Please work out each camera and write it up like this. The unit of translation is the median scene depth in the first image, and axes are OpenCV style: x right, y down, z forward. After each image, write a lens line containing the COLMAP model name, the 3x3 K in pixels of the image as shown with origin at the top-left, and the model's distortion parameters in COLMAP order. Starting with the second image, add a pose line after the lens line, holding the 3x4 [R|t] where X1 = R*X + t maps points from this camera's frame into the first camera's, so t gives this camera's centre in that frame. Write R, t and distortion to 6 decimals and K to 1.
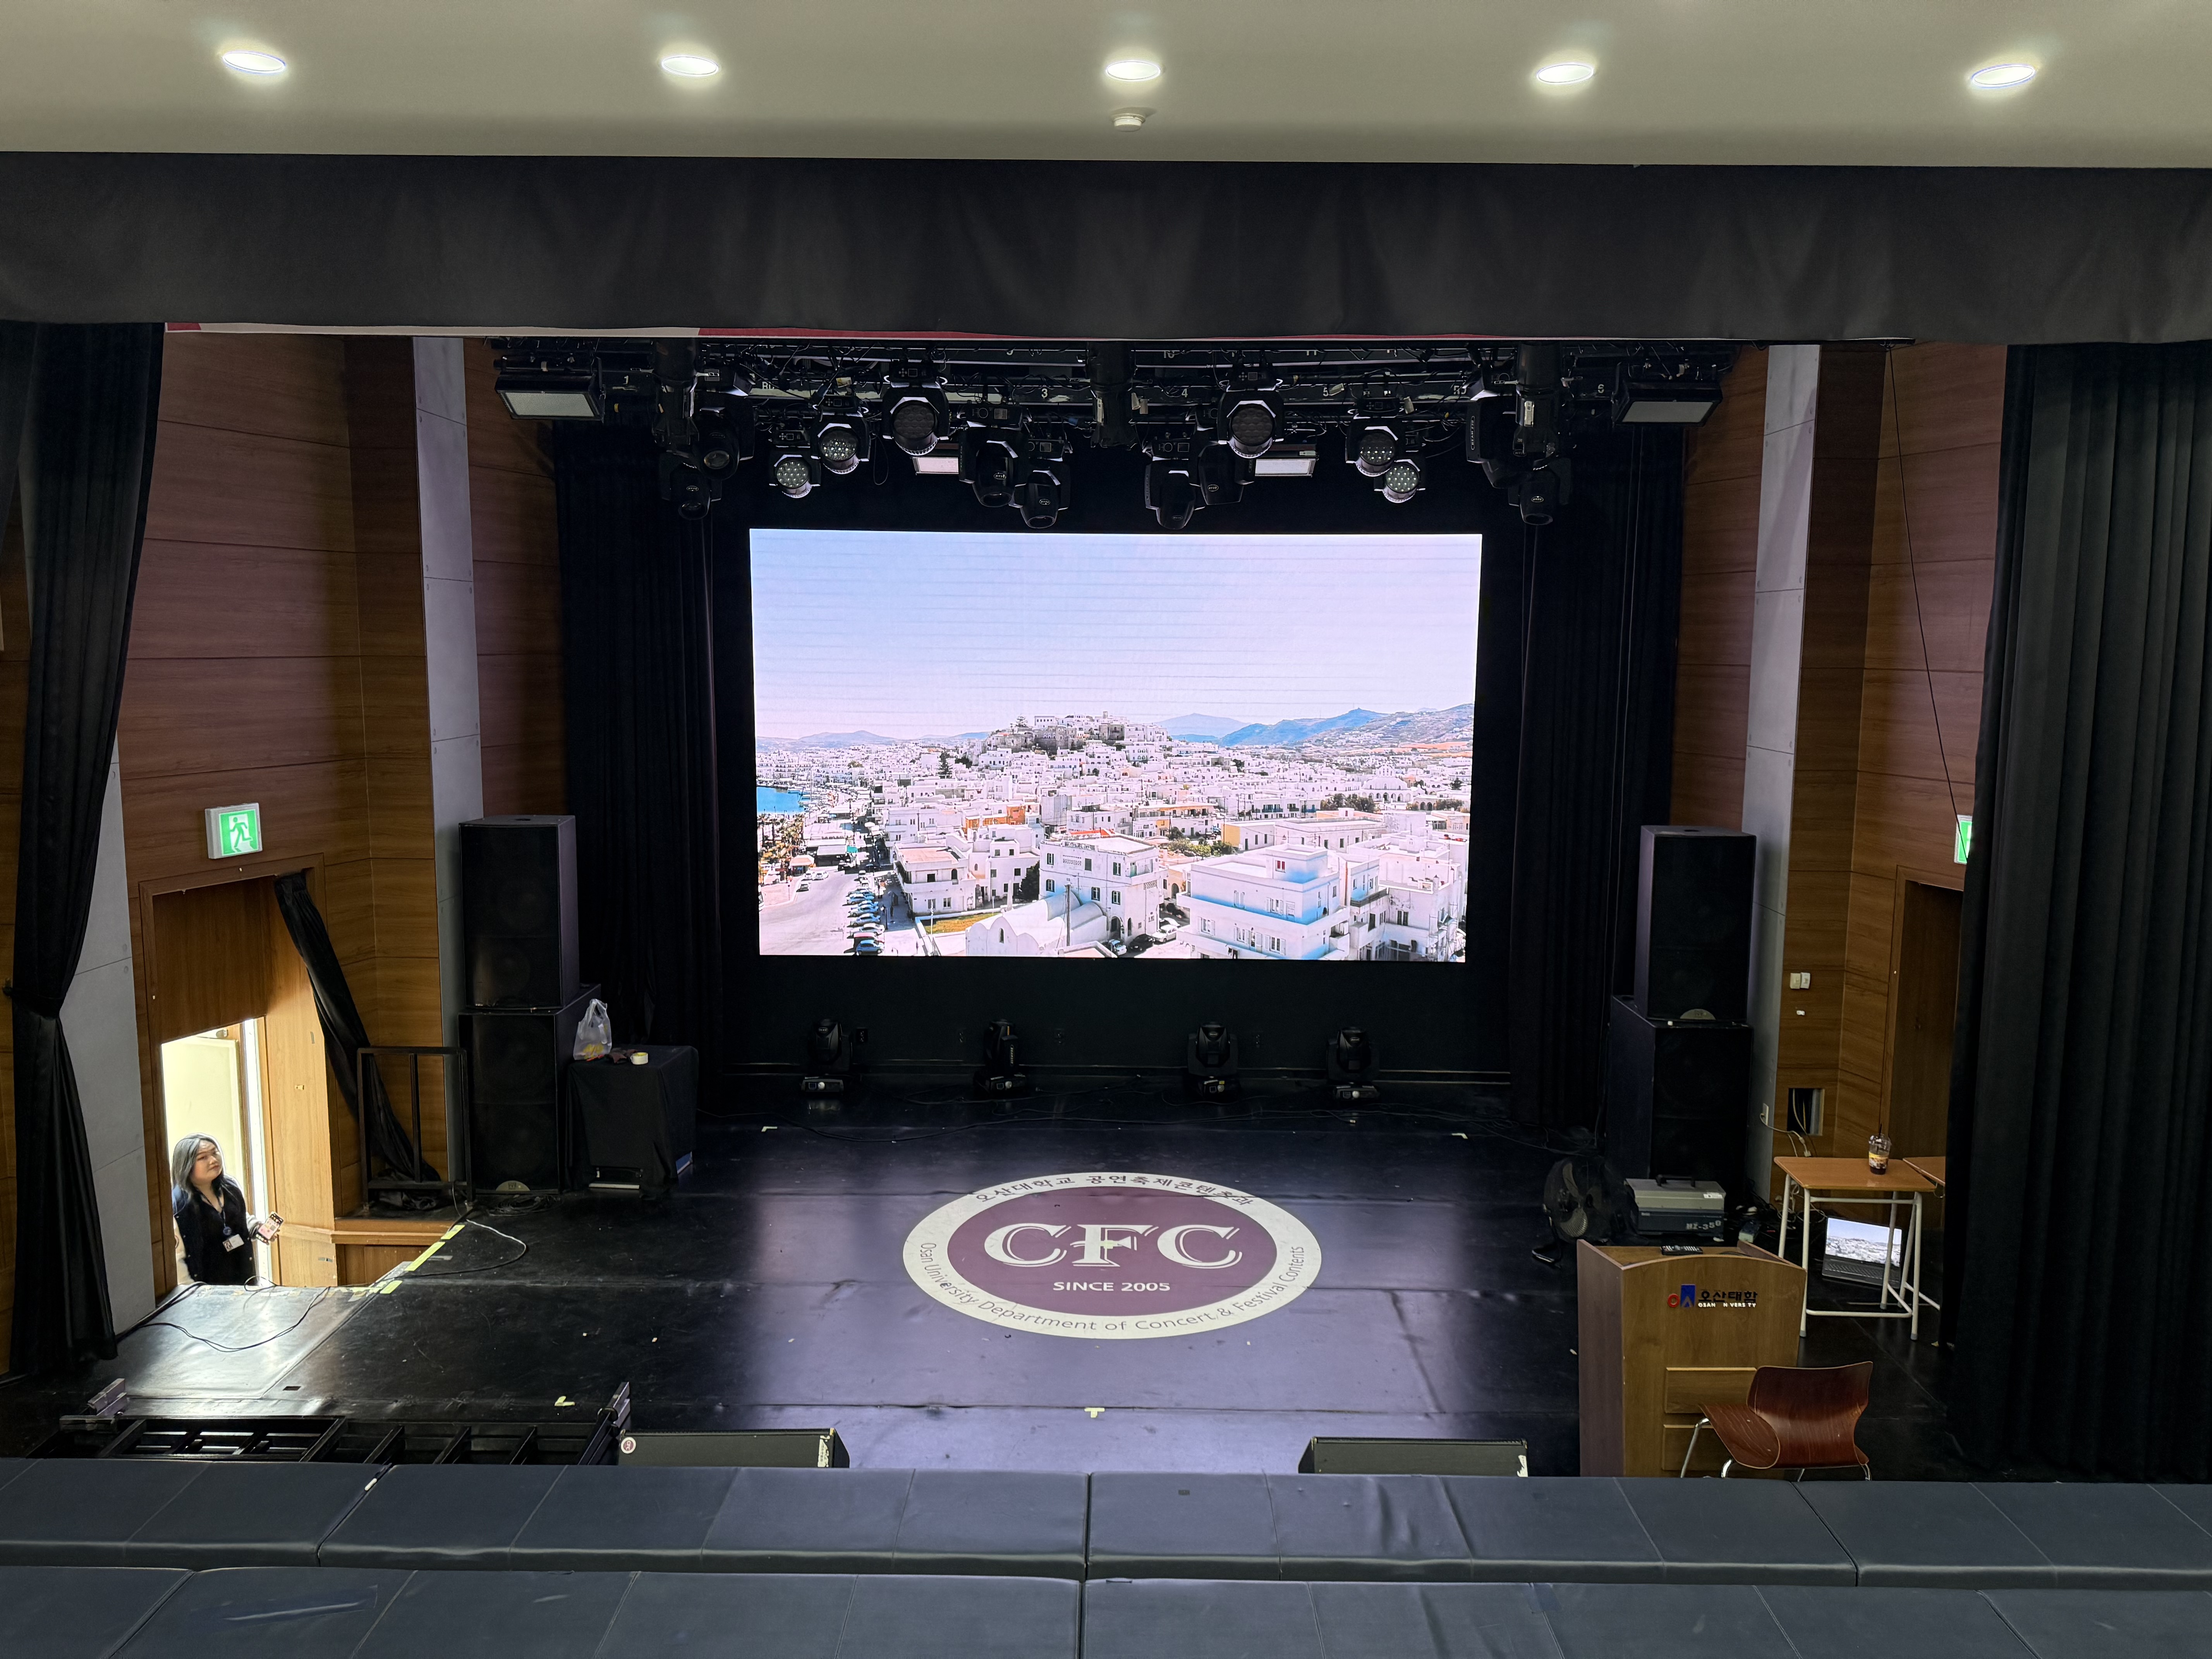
lens RADIAL K [[1584.3, 0, 1110.1], [0, 1584.3, 844.0], [0, 0, 1]] dist [0.020277, -0.035777]
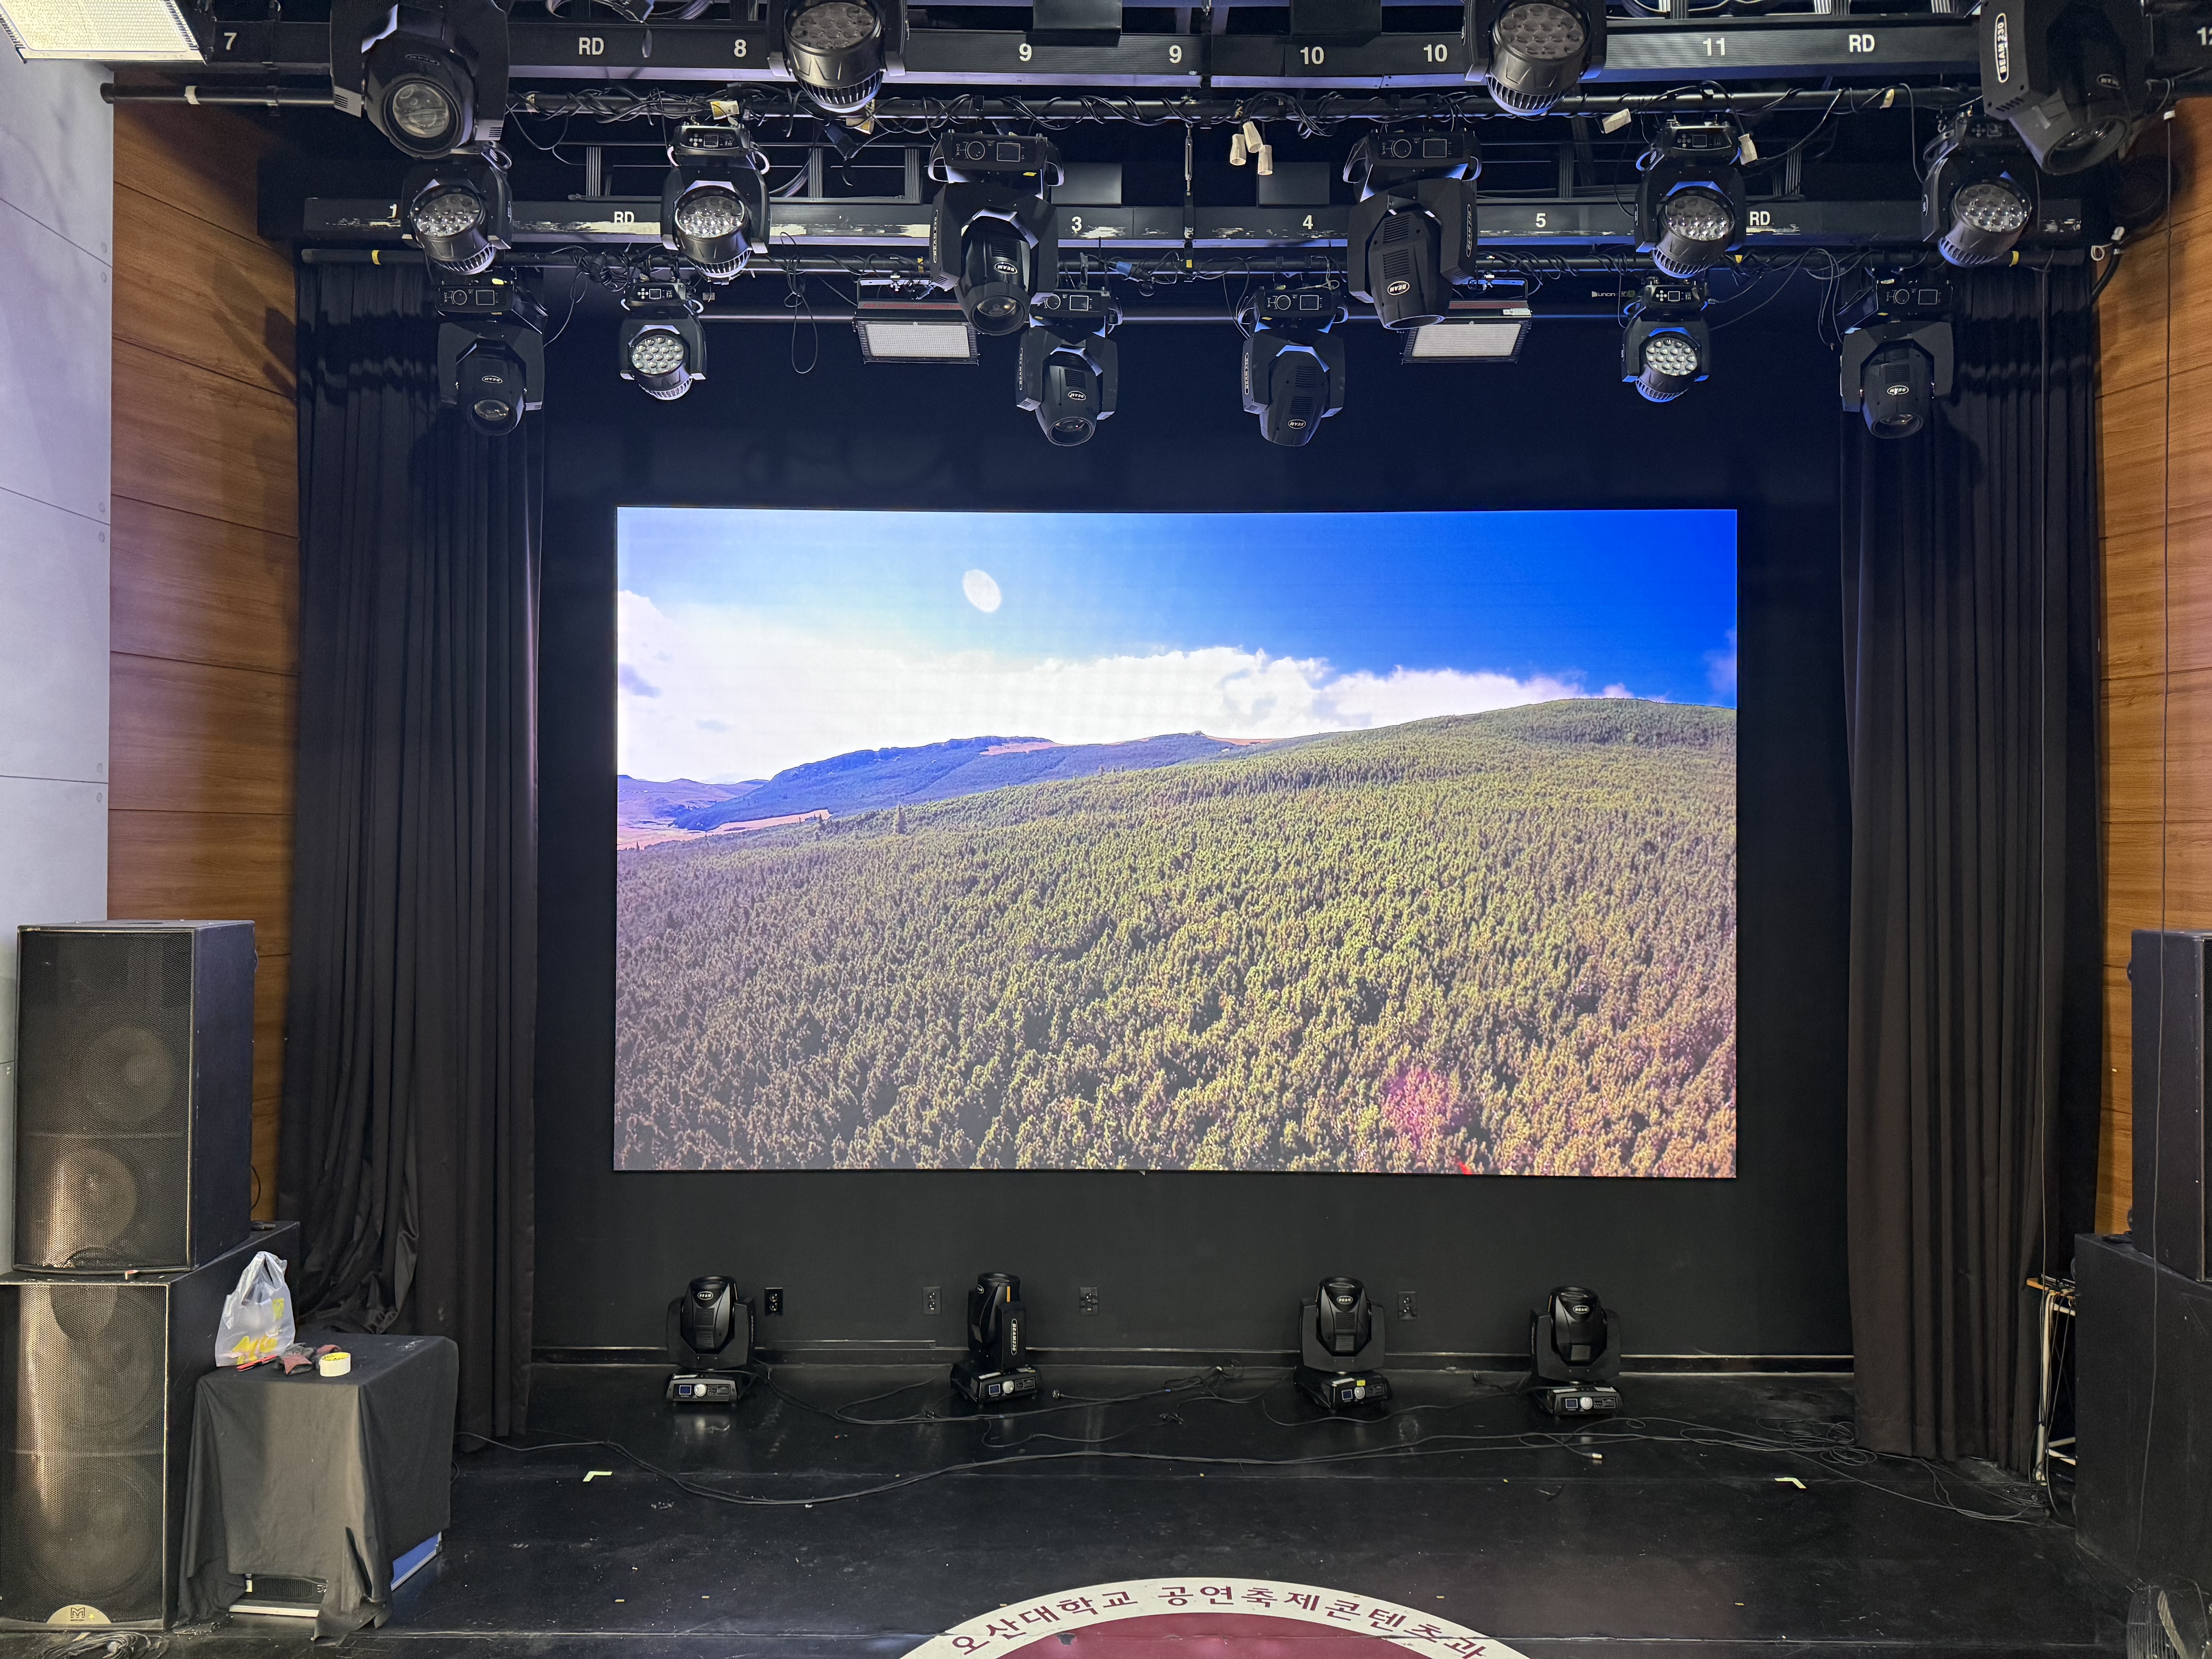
lens RADIAL K [[1584.3, 0, 1098.4], [0, 1584.3, 829.8], [0, 0, 1]] dist [0.020277, -0.035777]
pose [[0.999991, -0.003663, 0.002111, -0.038739], [0.003925, 0.989950, -0.141364, 0.034547], [-0.001571, 0.141371, 0.989955, 0.472305]]
